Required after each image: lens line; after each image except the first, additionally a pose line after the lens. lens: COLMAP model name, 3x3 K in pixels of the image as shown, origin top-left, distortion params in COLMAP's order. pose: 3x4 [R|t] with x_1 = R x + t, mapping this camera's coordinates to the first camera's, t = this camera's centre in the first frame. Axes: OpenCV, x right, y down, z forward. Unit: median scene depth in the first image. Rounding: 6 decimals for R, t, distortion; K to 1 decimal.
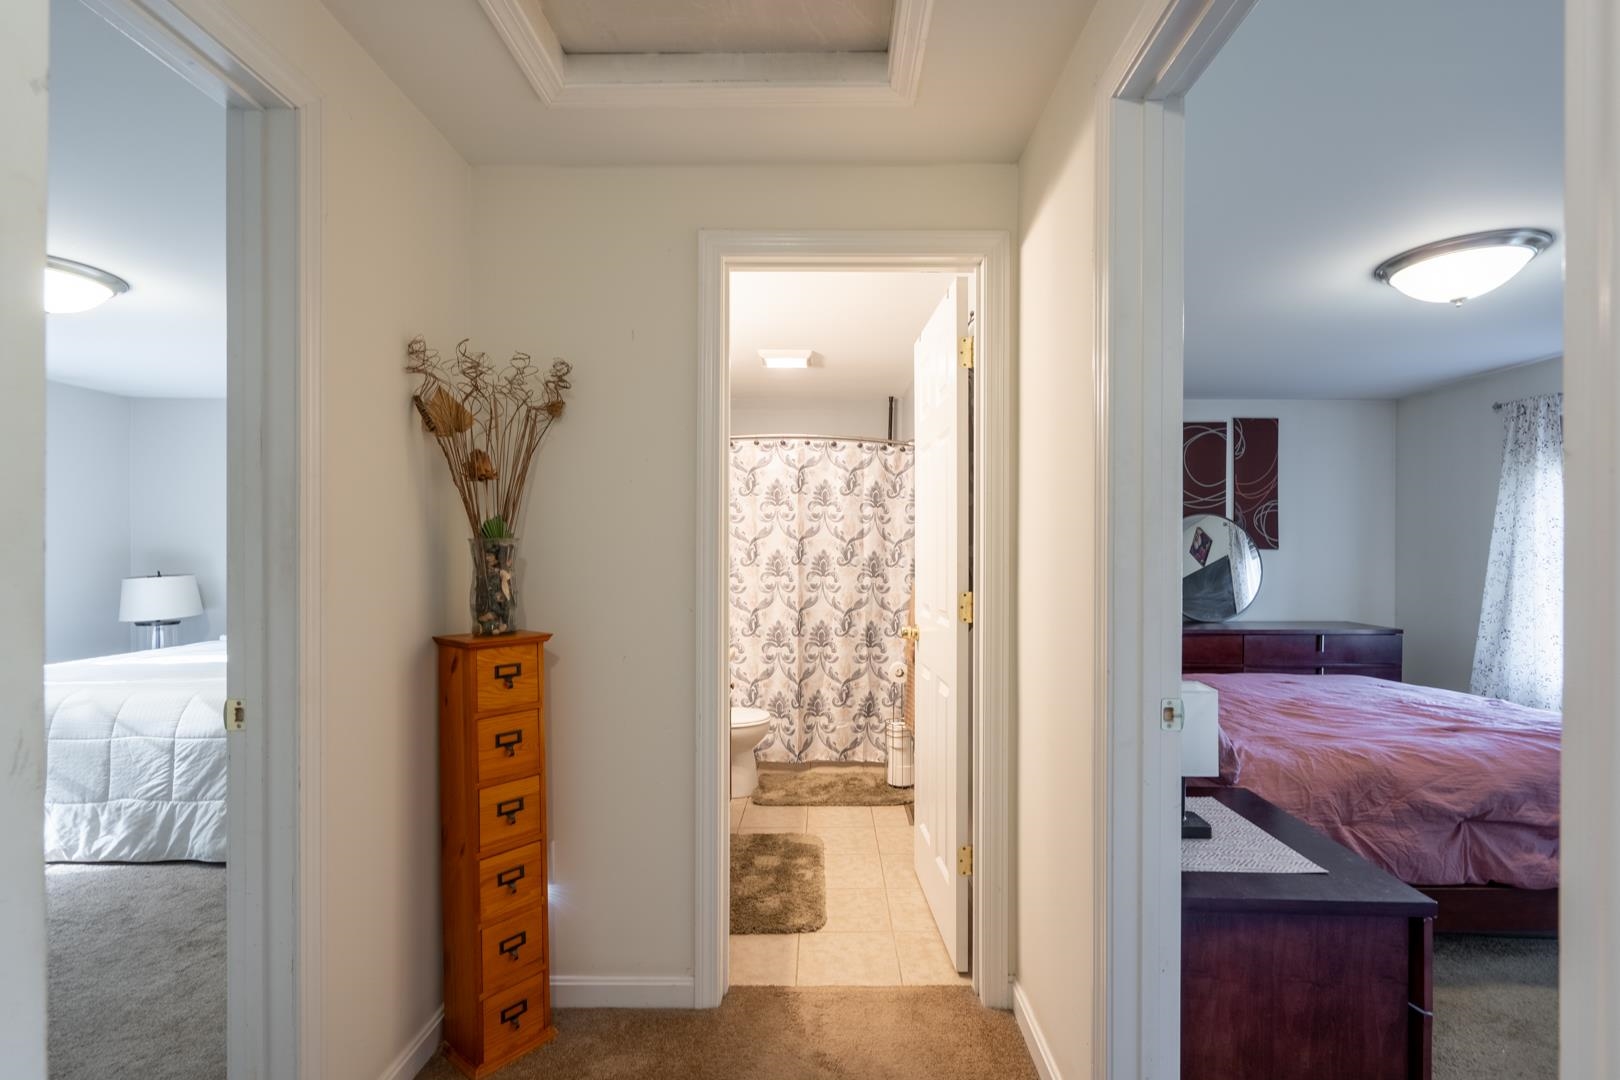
lens RADIAL K [[736.5, 0, 820.7], [0, 736.5, 550.5], [0, 0, 1]] dist [-0.006872, 0.002041]
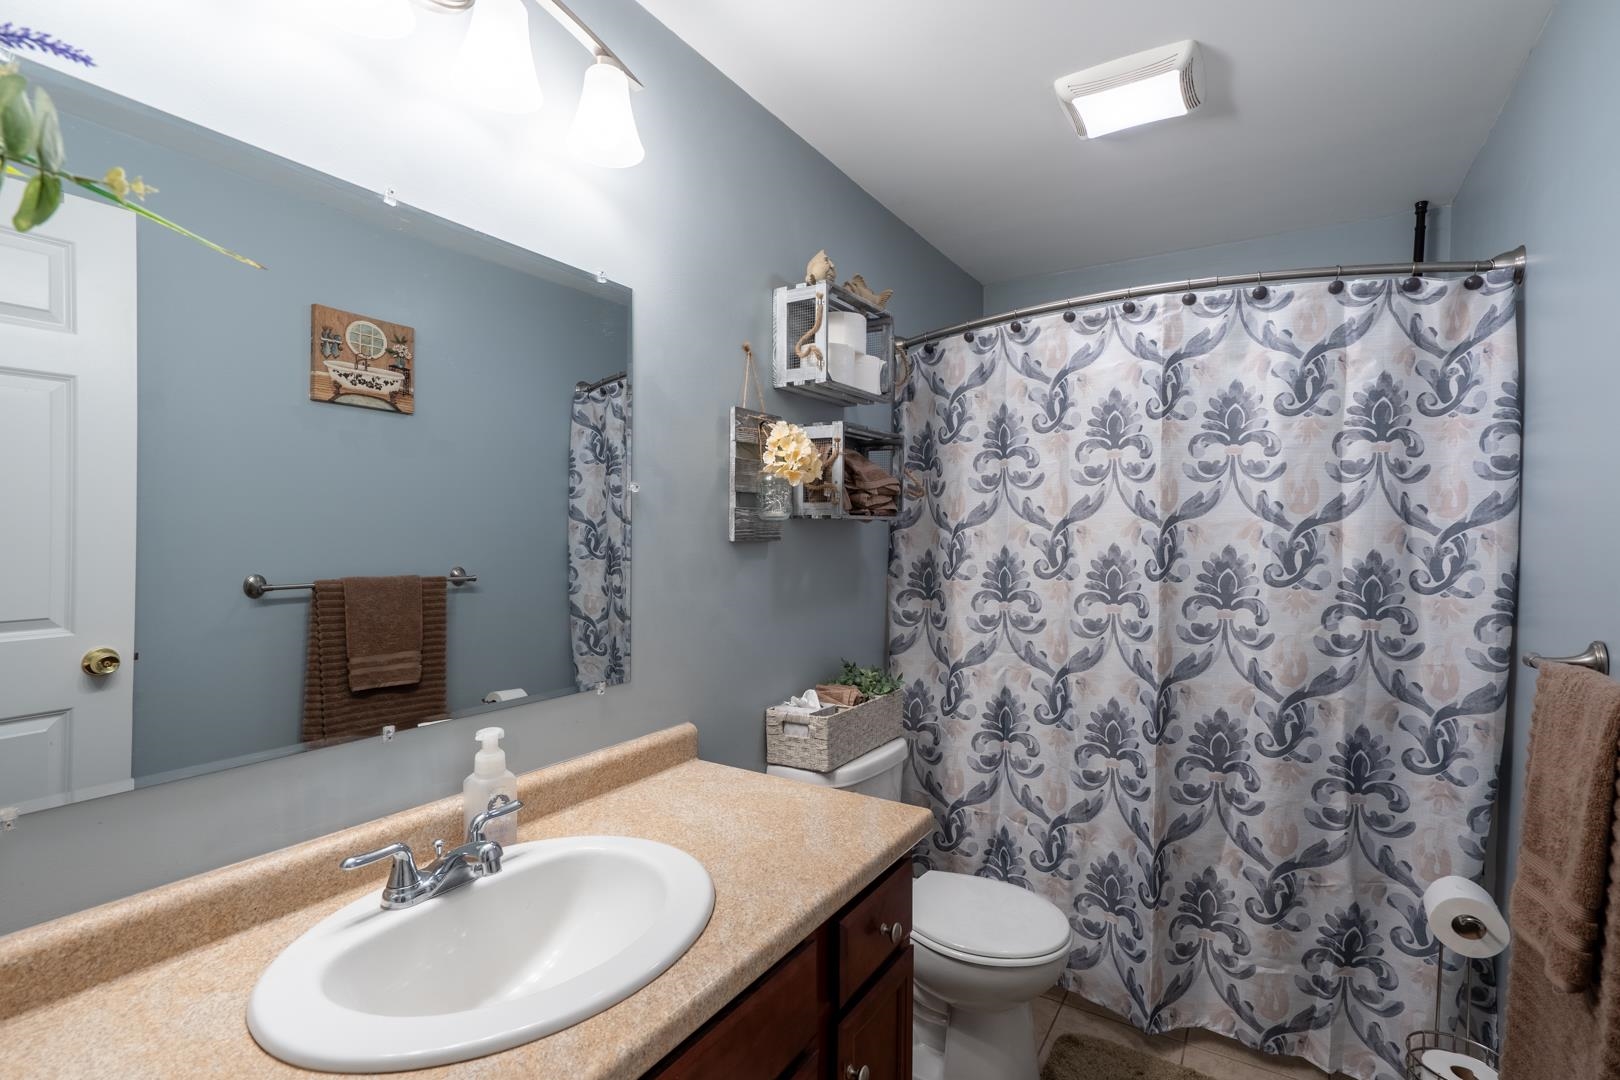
lens RADIAL K [[736.5, 0, 823.2], [0, 736.5, 547.7], [0, 0, 1]] dist [-0.006872, 0.002041]
pose [[0.854588, 0.014861, -0.519094, 0.024831], [-0.011389, 0.999886, 0.009876, -0.001775], [0.519182, -0.002527, 0.854660, 0.522502]]
